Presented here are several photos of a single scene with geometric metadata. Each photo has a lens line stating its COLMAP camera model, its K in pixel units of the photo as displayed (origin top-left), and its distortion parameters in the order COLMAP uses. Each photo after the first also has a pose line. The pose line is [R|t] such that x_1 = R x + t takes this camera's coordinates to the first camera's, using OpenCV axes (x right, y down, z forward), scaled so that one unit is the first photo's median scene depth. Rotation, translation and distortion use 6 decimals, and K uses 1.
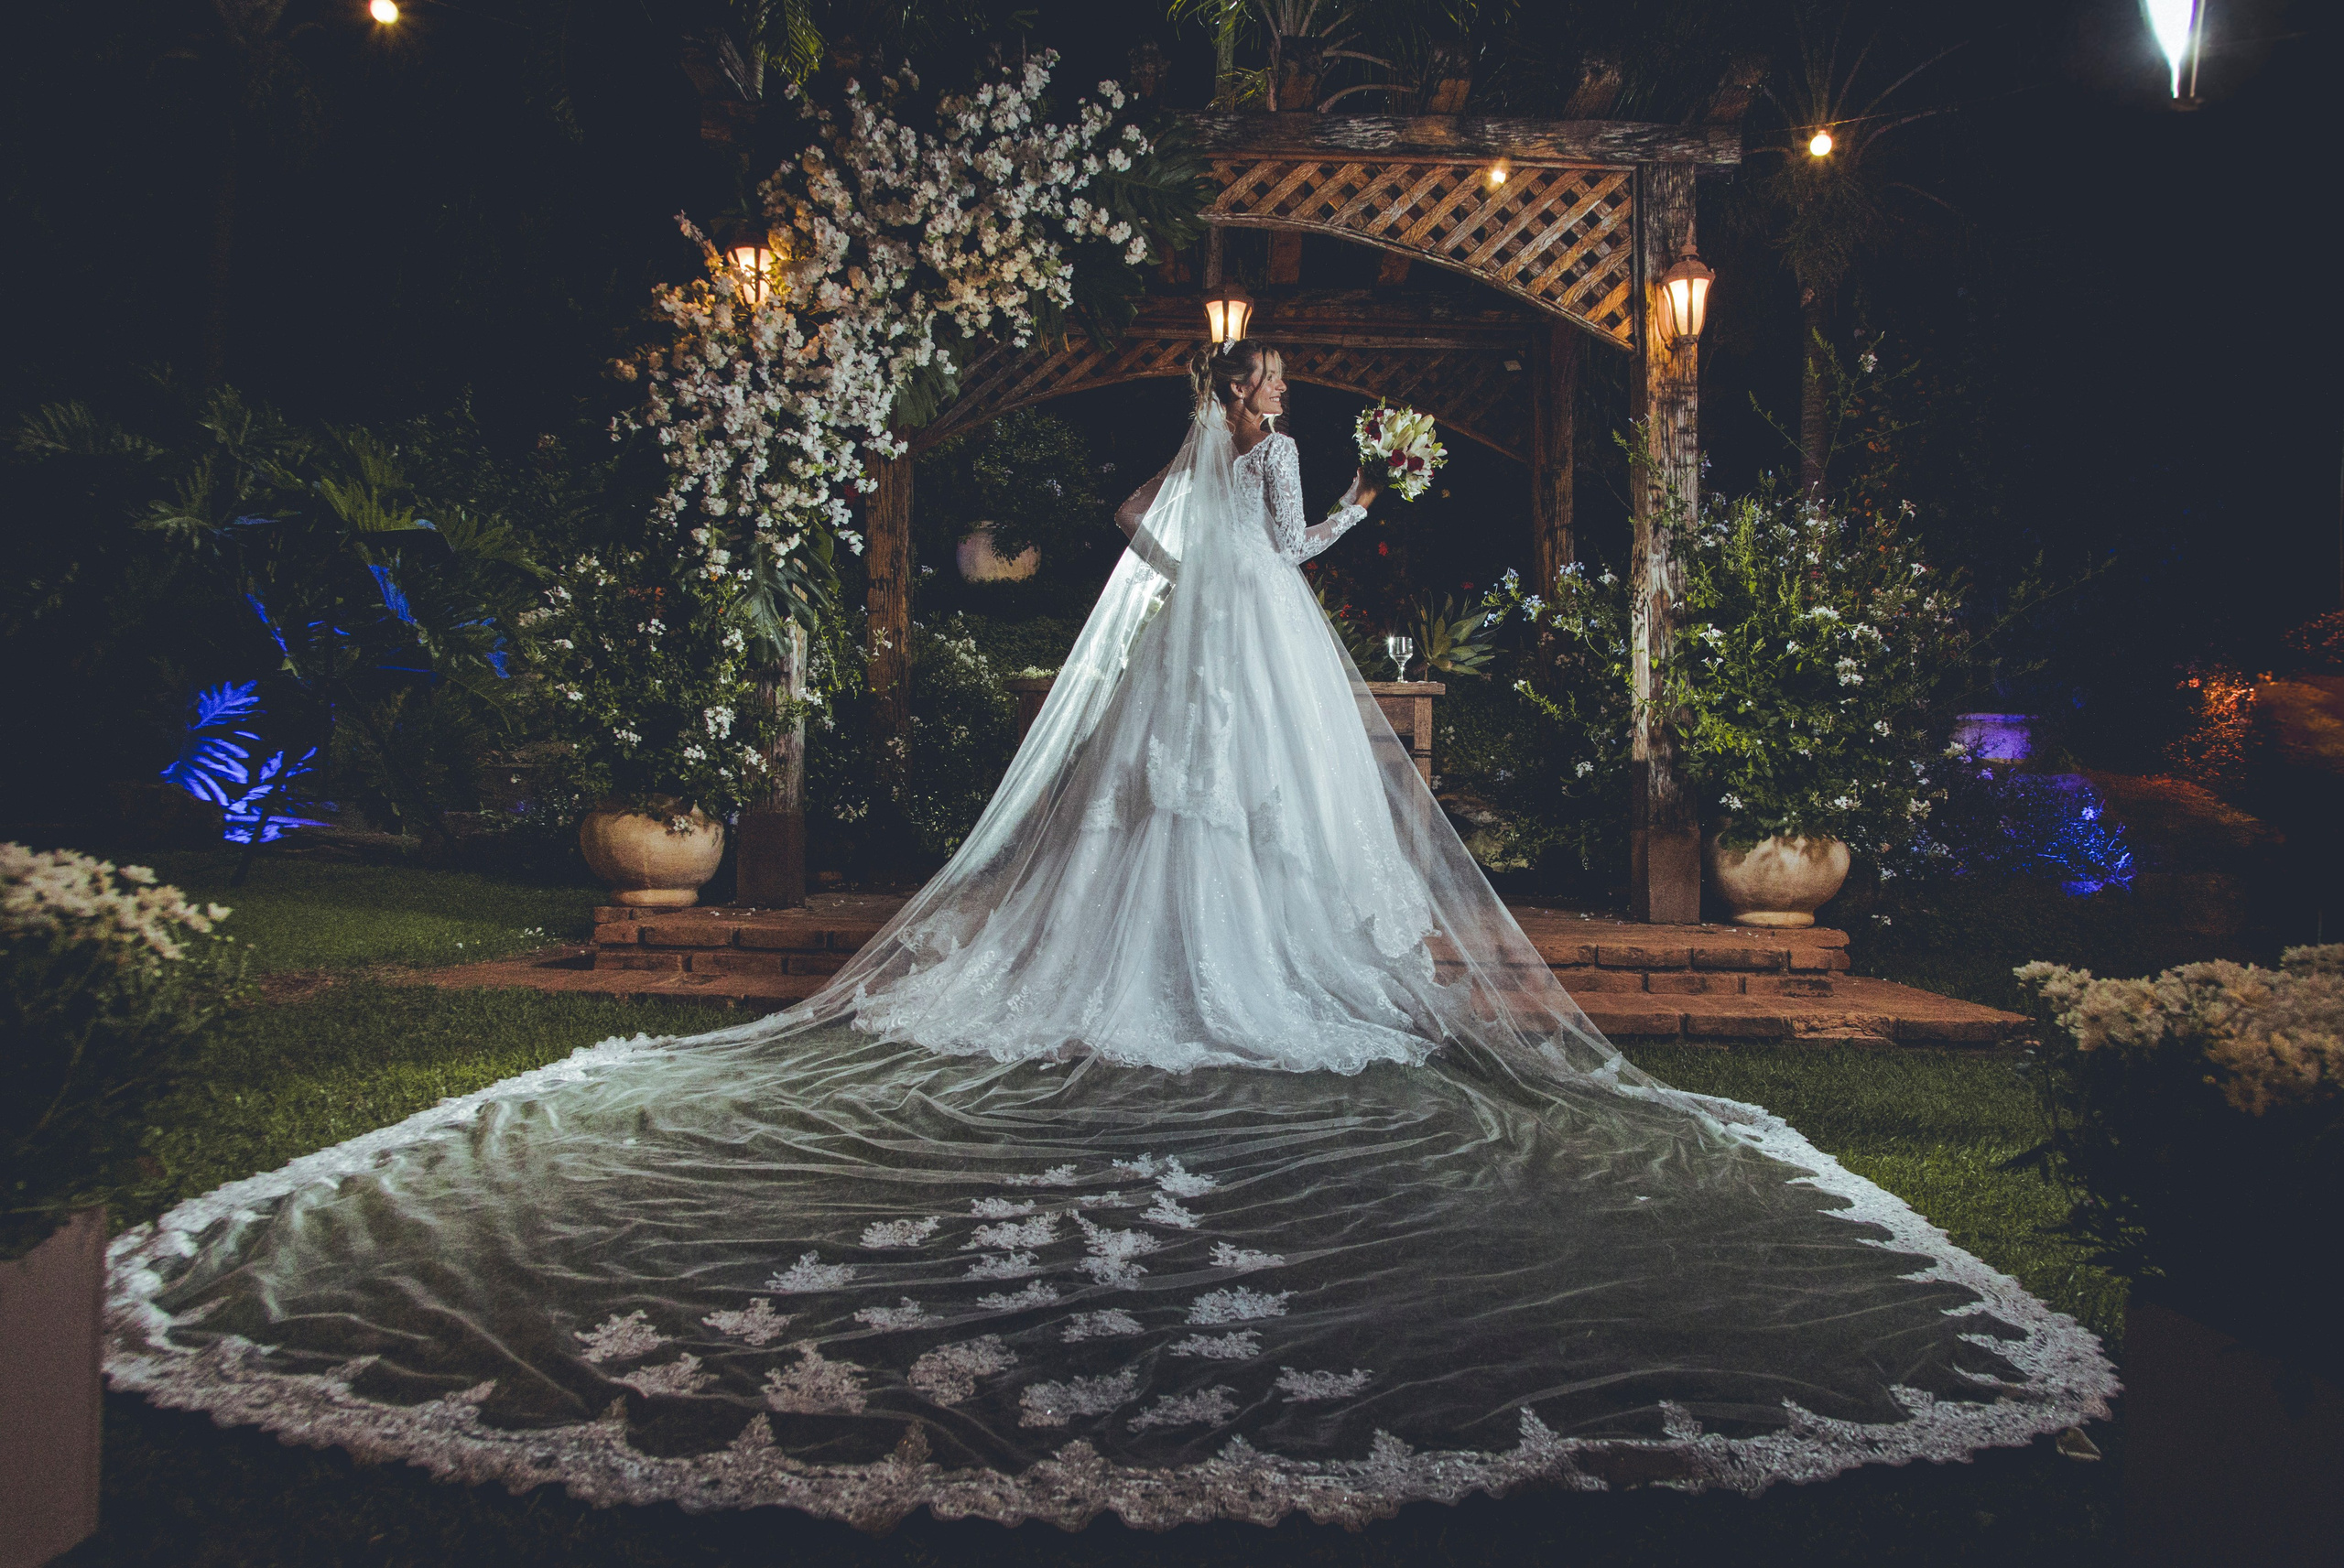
lens RADIAL K [[1589.1, 0, 1227.8], [0, 1589.1, 768.5], [0, 0, 1]] dist [-0.020094, -0.001758]
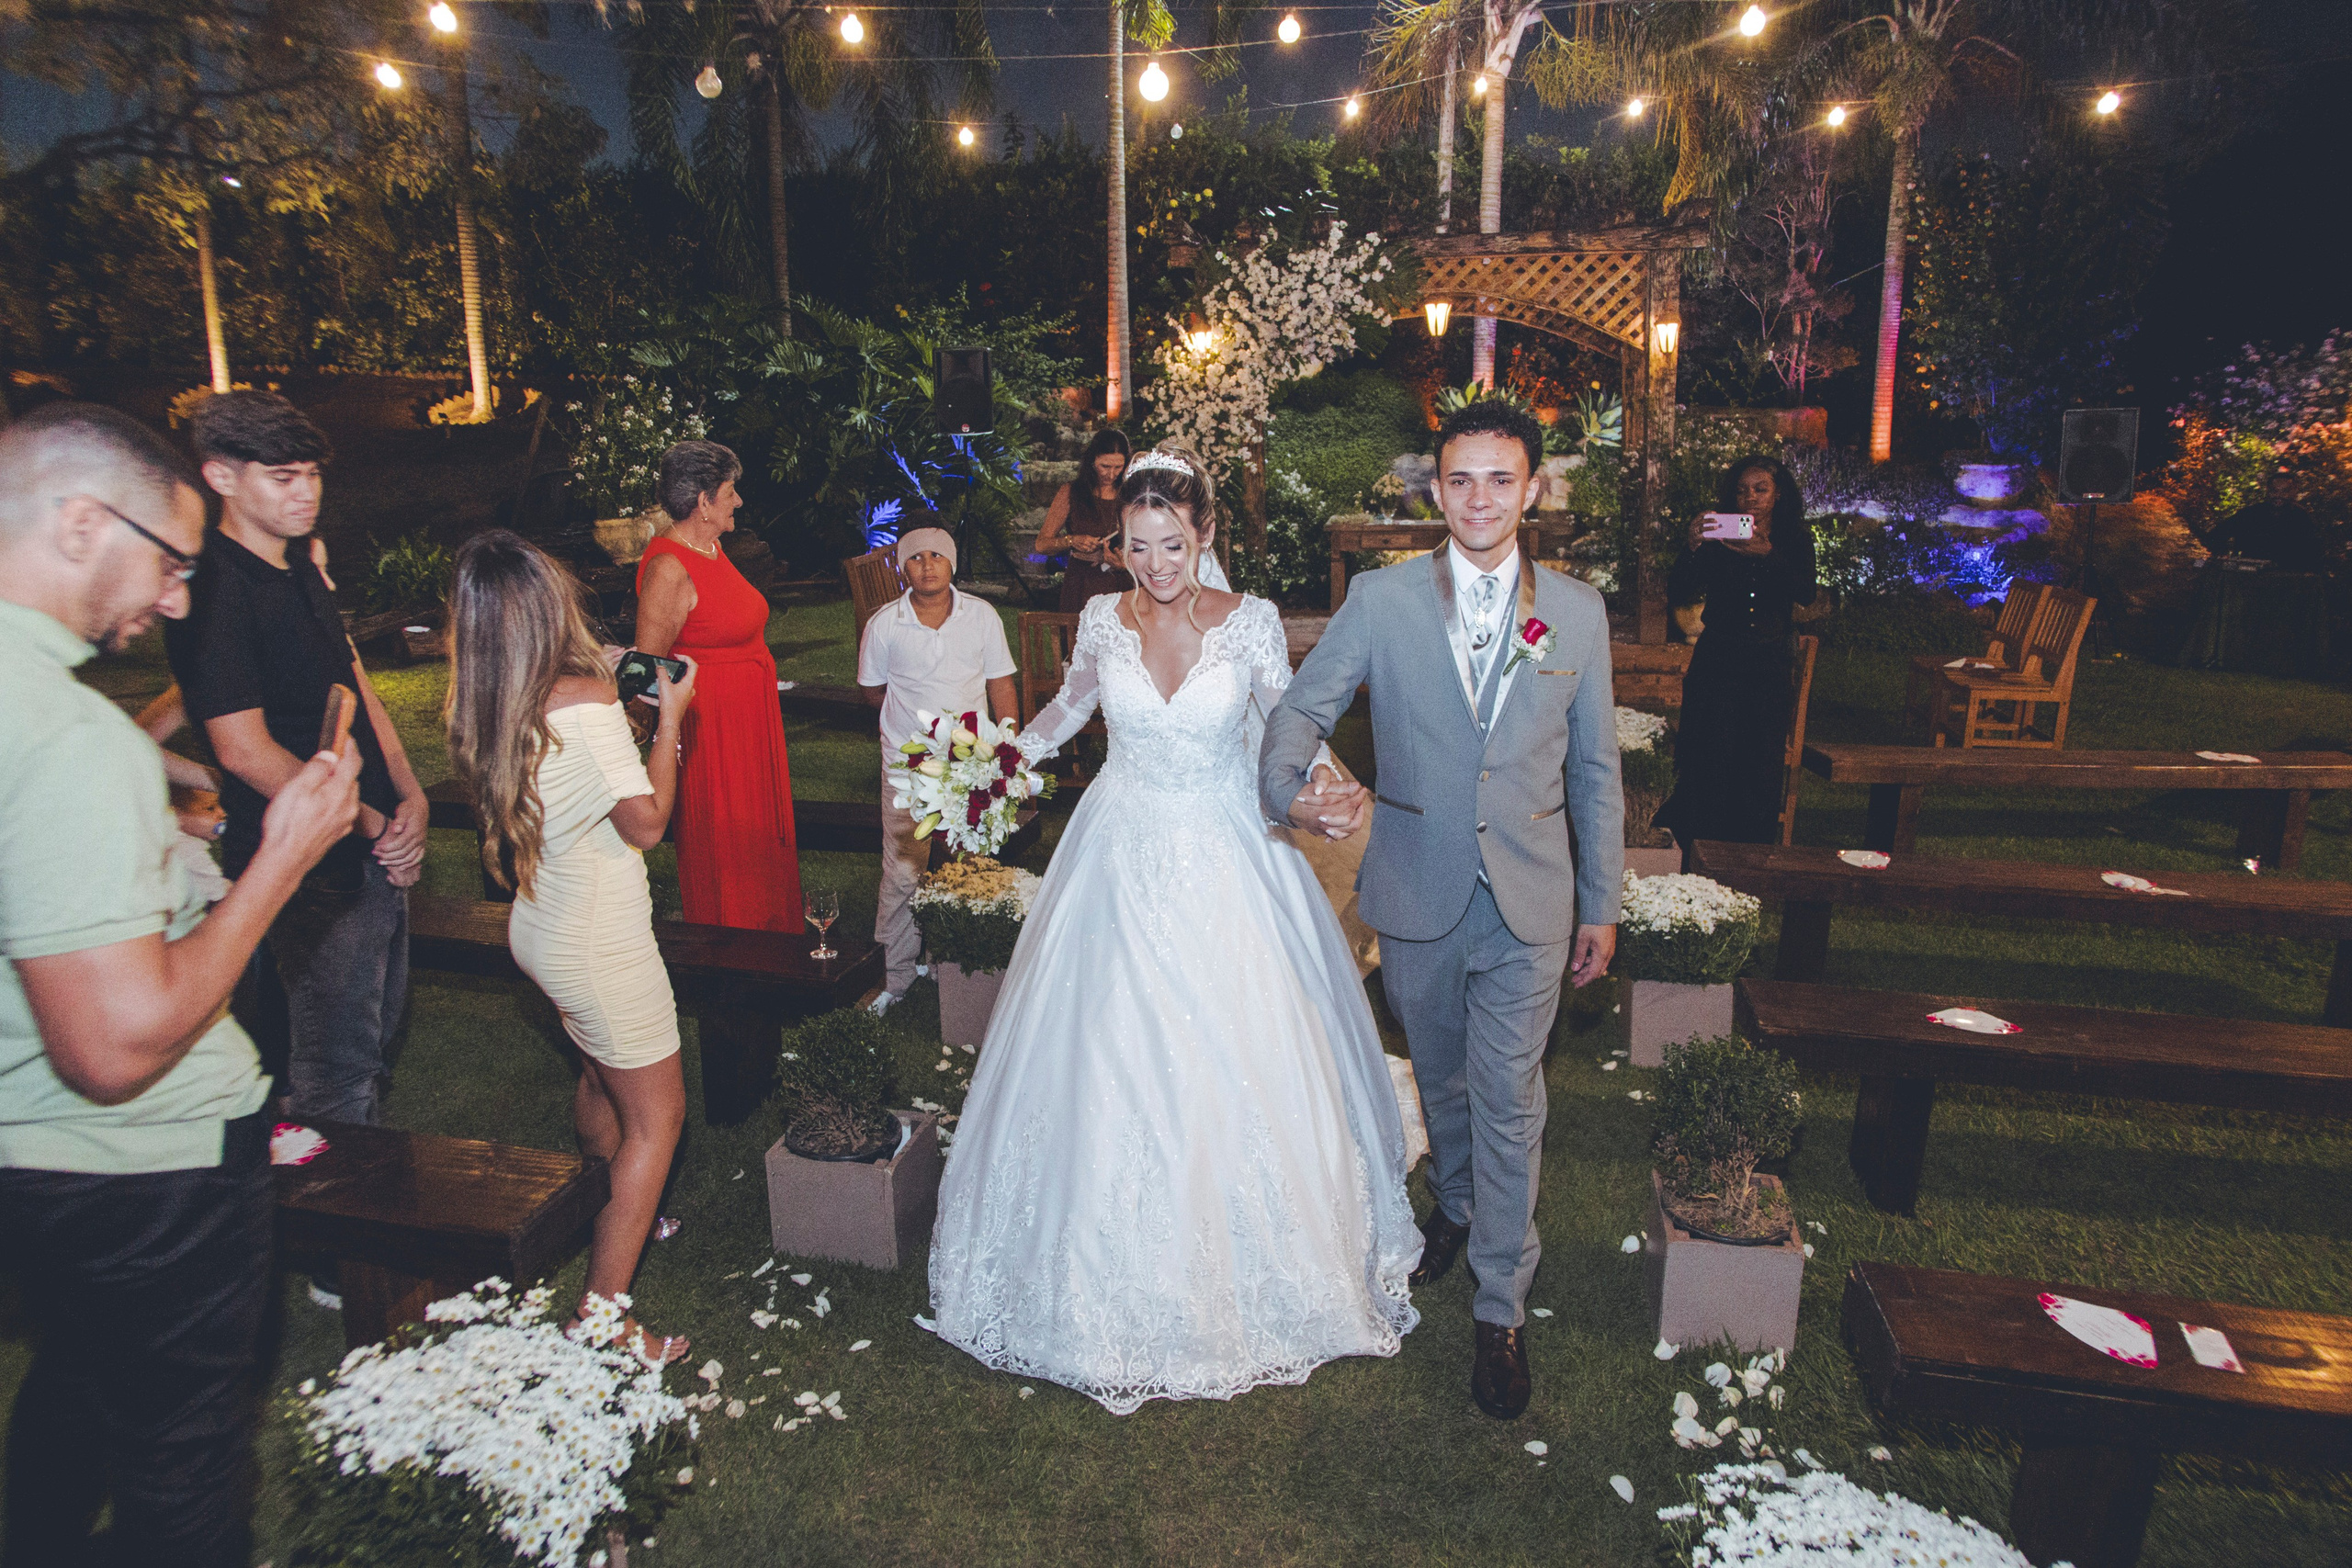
lens RADIAL K [[1518.9, 0, 1171.9], [0, 1518.9, 787.5], [0, 0, 1]] dist [-0.023149, 0.004806]
pose [[0.978982, 0.009339, -0.203731, 0.074385], [0.042132, 0.968141, 0.246838, -0.237293], [0.199545, -0.250233, 0.947399, -1.047265]]
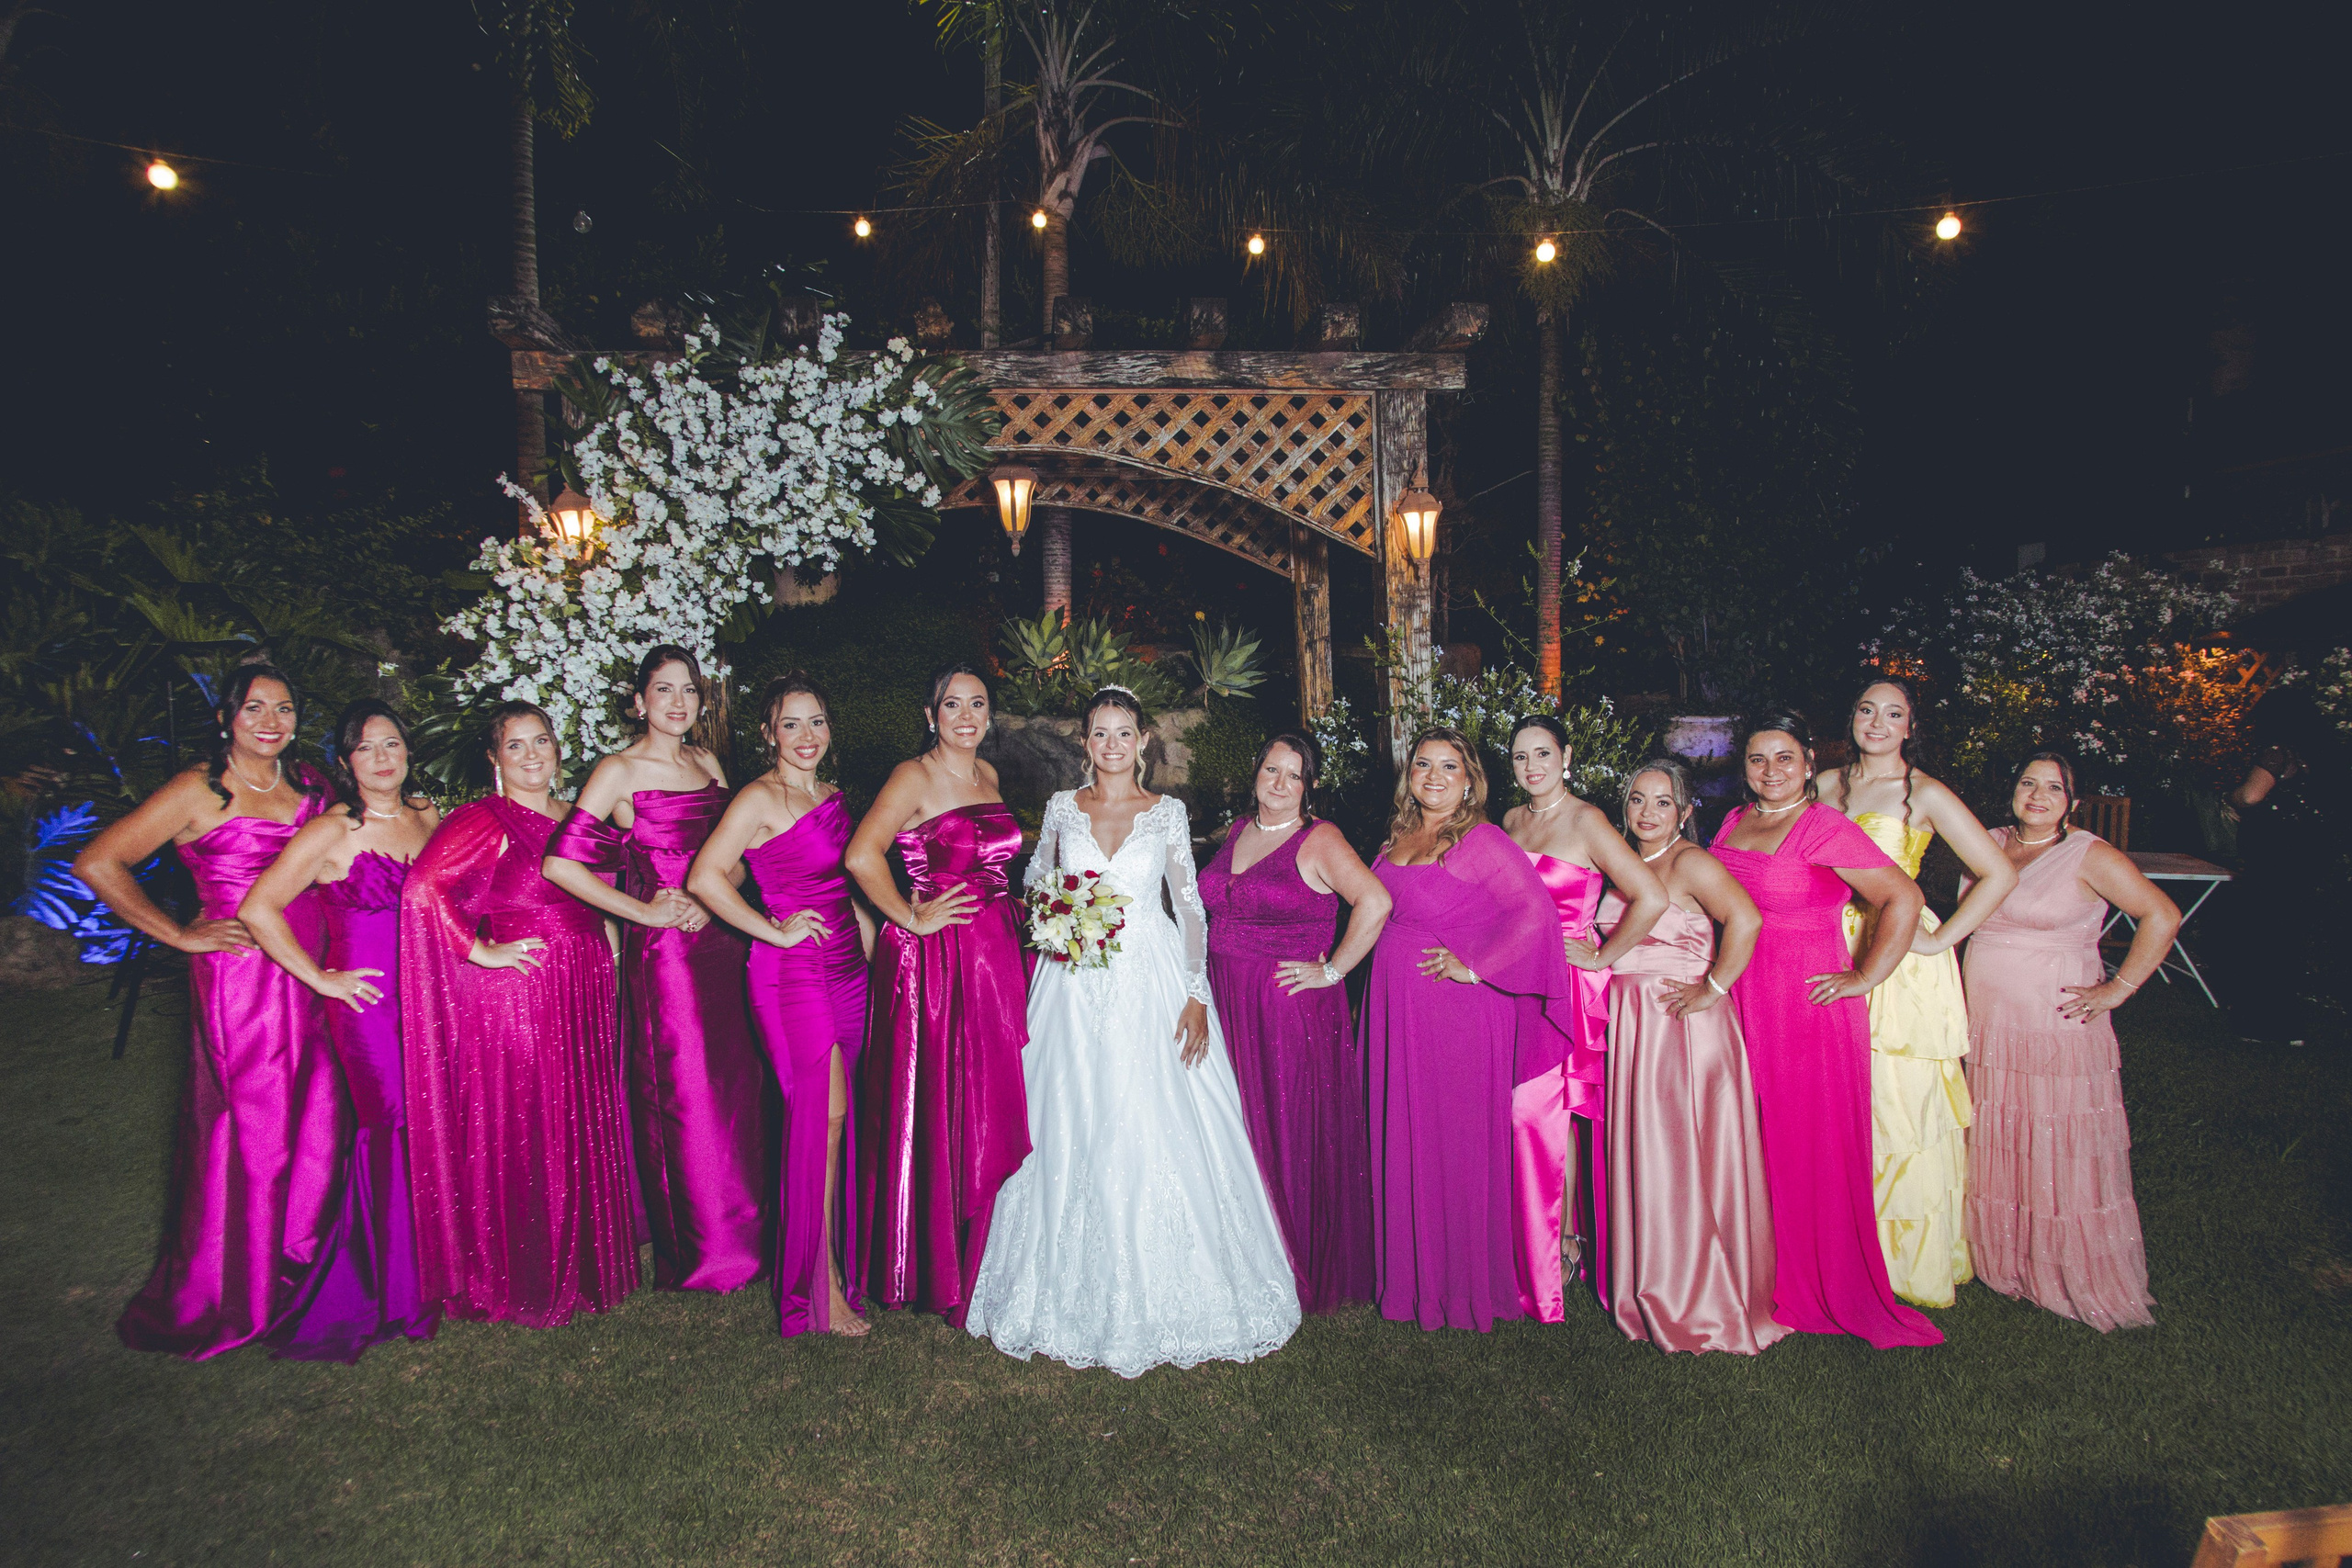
lens RADIAL K [[1518.9, 0, 1180.7], [0, 1518.9, 786.1], [0, 0, 1]] dist [-0.023149, 0.004806]
pose [[0.993926, -0.047006, 0.099509, 0.000283], [0.035685, 0.992996, 0.112634, -0.237885], [-0.104107, -0.108399, 0.988641, -0.086666]]
